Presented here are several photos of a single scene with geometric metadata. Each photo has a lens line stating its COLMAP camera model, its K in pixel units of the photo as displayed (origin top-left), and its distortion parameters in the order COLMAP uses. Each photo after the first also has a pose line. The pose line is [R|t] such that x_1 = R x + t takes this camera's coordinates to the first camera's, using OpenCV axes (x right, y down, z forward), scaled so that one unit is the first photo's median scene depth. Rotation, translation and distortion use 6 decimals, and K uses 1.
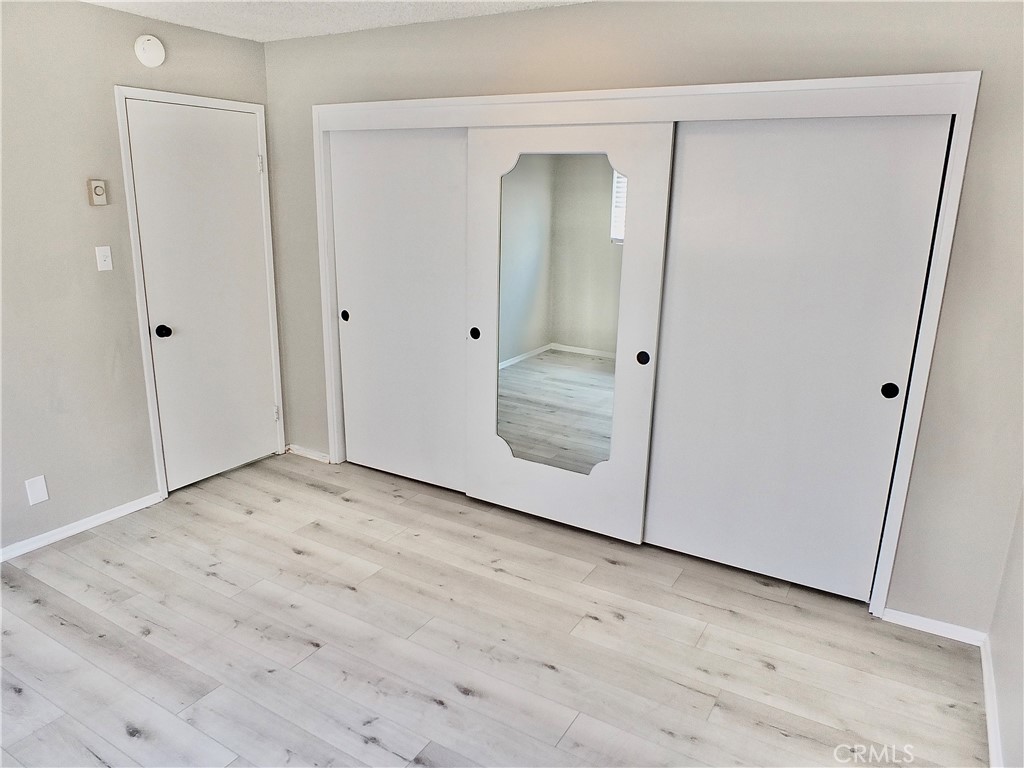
lens RADIAL K [[711.0, 0, 510.0], [0, 711.0, 381.9], [0, 0, 1]] dist [-0.024930, 0.013858]
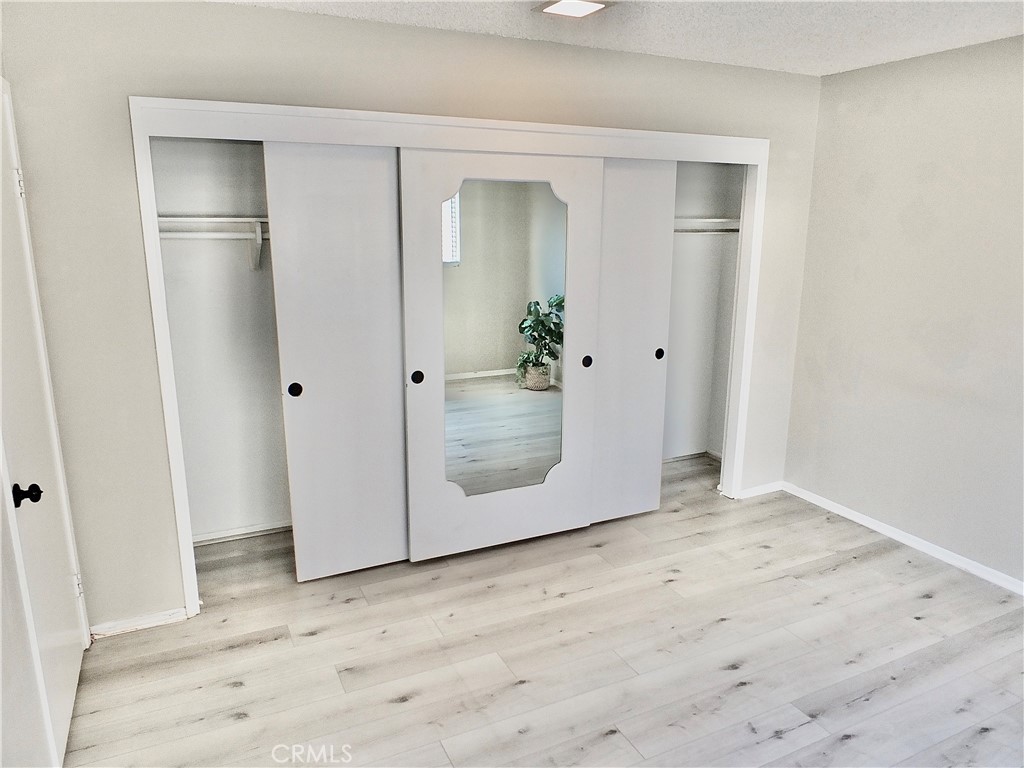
lens RADIAL K [[711.0, 0, 512.1], [0, 711.0, 385.7], [0, 0, 1]] dist [-0.024930, 0.013858]
pose [[0.540592, -0.210583, 0.814503, -0.798473], [0.223923, 0.969257, 0.101974, -0.137555], [-0.810937, 0.127260, 0.571127, 0.443897]]
